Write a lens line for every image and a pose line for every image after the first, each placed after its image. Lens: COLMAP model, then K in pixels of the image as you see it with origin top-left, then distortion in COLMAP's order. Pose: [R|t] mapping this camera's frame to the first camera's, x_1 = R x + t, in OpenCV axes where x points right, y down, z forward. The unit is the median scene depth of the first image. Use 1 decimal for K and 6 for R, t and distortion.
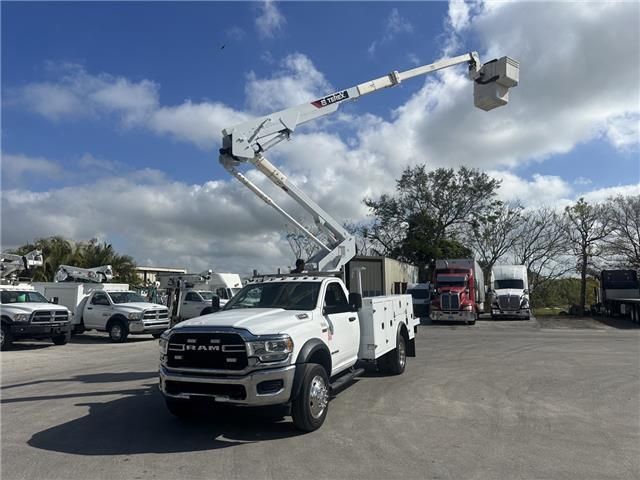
lens RADIAL K [[455.7, 0, 323.2], [0, 455.7, 242.9], [0, 0, 1]] dist [0.059300, -0.081520]
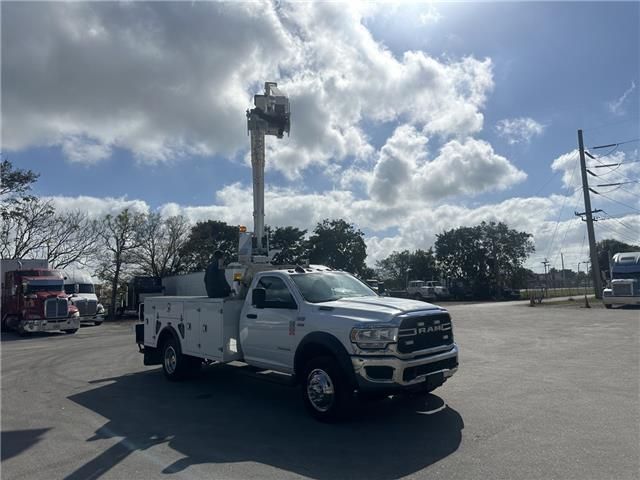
lens RADIAL K [[455.7, 0, 322.9], [0, 455.7, 223.4], [0, 0, 1]] dist [0.059300, -0.081520]
pose [[0.431637, 0.120654, 0.893942, -0.424841], [-0.065949, 0.992583, -0.102124, 0.034868], [-0.899633, -0.014874, 0.436393, 0.240494]]
